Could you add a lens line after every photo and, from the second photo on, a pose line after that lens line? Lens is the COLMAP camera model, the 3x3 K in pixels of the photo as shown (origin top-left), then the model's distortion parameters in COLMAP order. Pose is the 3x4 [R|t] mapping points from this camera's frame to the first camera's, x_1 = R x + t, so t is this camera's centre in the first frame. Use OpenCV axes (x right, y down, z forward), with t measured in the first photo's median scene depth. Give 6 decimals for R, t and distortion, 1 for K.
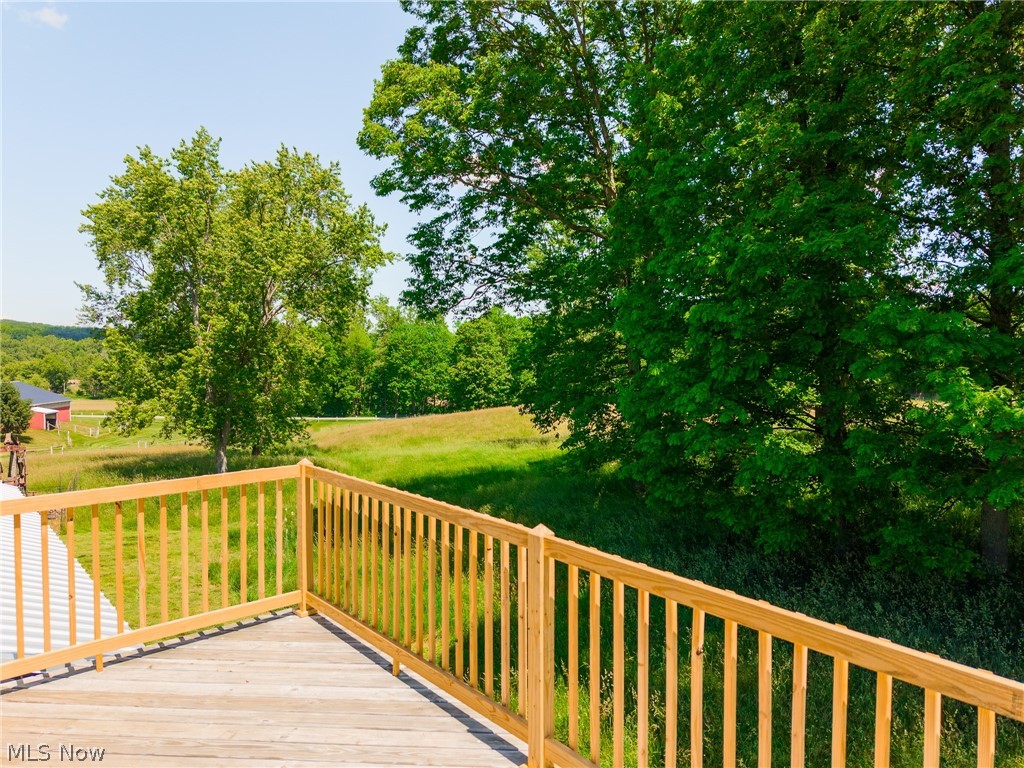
lens RADIAL K [[688.1, 0, 513.9], [0, 688.1, 380.4], [0, 0, 1]] dist [0.041647, -0.041705]
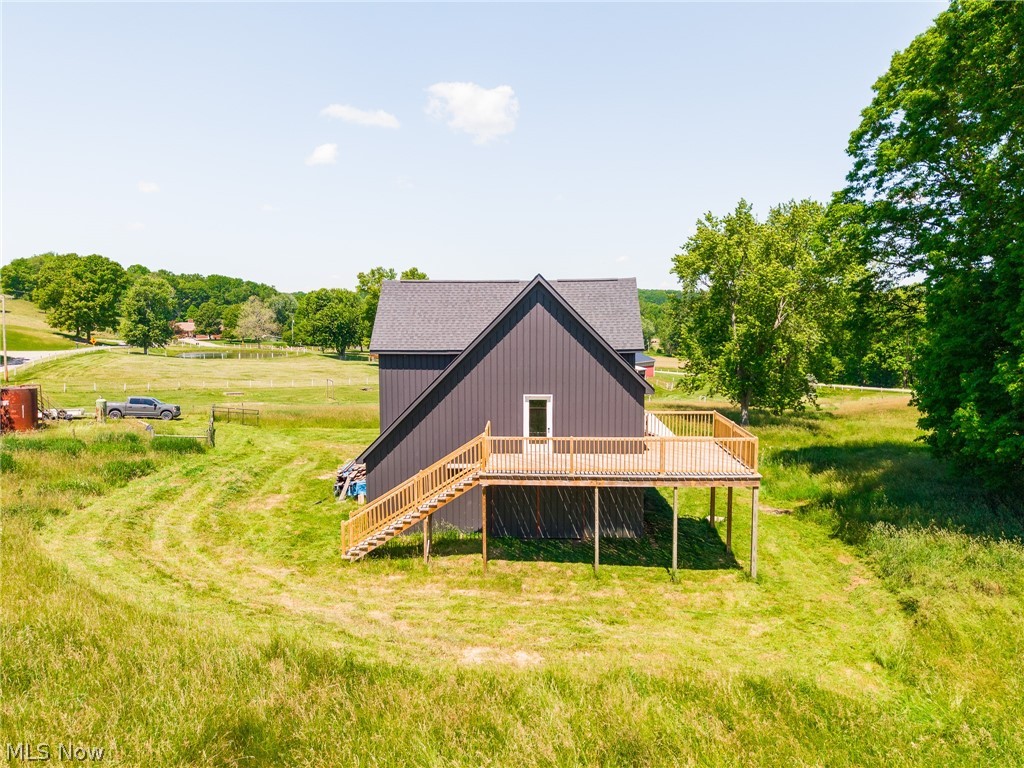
lens RADIAL K [[688.1, 0, 506.2], [0, 688.1, 387.2], [0, 0, 1]] dist [0.041647, -0.041705]
pose [[0.713210, 0.070784, -0.697367, 0.275094], [-0.024606, 0.996803, 0.076011, -0.050468], [0.700518, -0.037053, 0.712672, -0.473368]]
